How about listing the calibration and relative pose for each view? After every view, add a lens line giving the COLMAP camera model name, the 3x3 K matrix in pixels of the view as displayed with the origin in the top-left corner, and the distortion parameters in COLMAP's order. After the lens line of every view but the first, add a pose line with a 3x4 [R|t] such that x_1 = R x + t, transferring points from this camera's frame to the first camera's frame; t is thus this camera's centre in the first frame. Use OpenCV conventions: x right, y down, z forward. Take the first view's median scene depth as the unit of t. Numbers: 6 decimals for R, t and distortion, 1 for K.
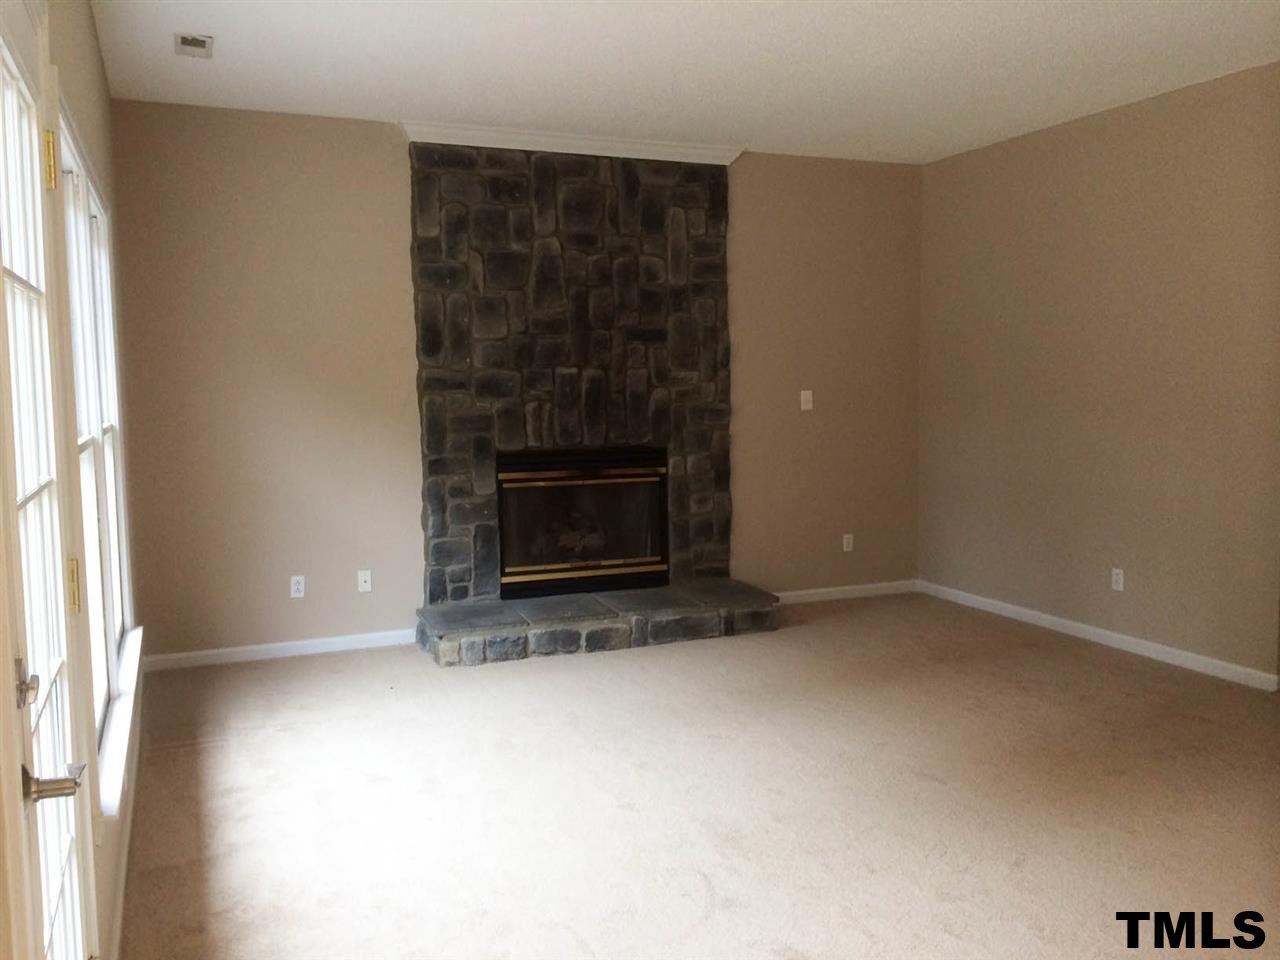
lens RADIAL K [[1070.1, 0, 640.3], [0, 1070.1, 486.5], [0, 0, 1]] dist [-0.004369, 0.001483]
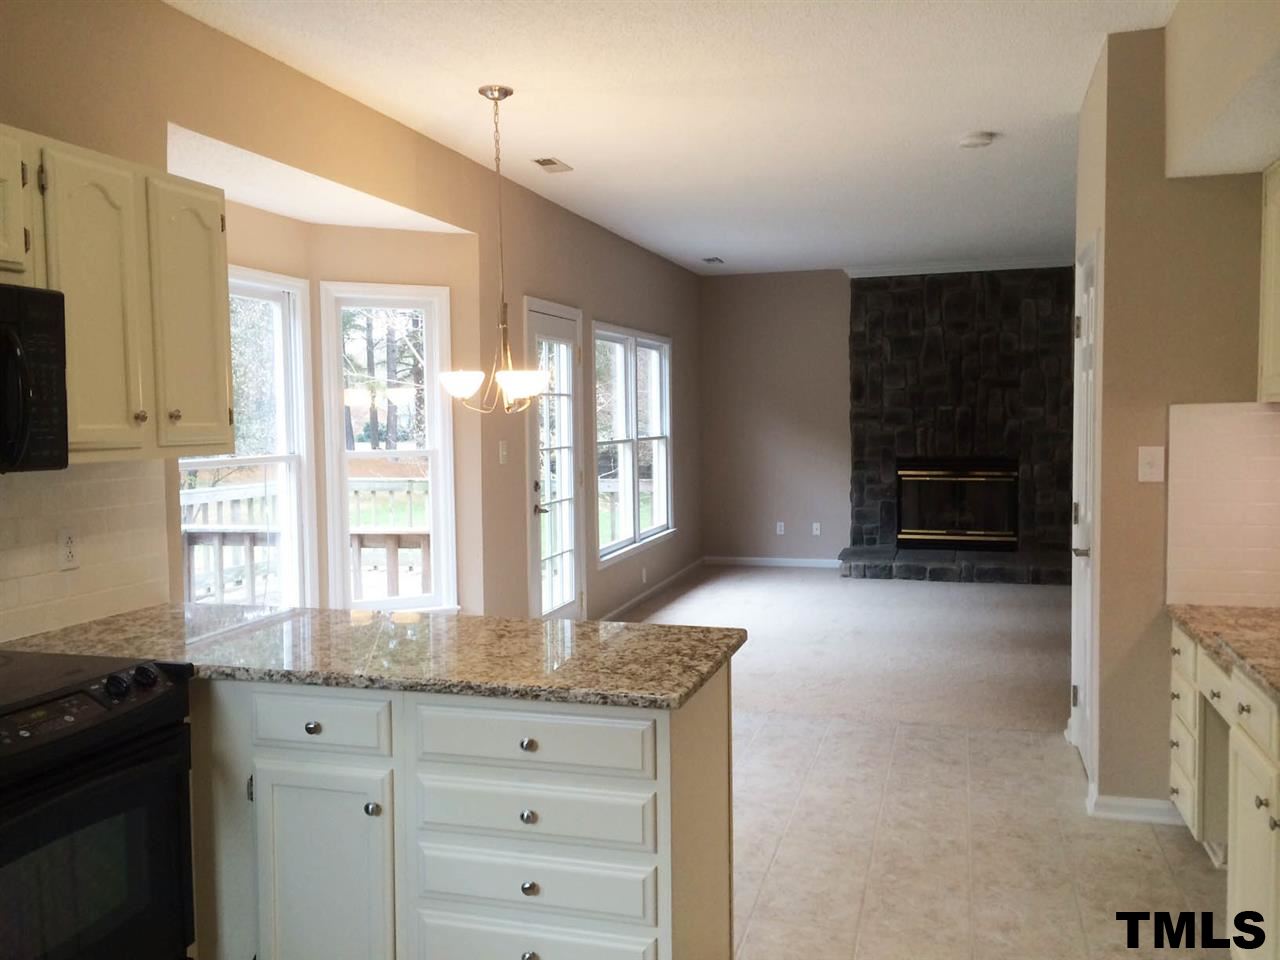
lens RADIAL K [[1070.1, 0, 633.3], [0, 1070.1, 478.6], [0, 0, 1]] dist [-0.004369, 0.001483]
pose [[0.761807, 0.036730, -0.646762, 0.623576], [-0.058879, 0.998185, -0.012665, 0.044701], [0.645123, 0.047729, 0.762587, -0.516303]]
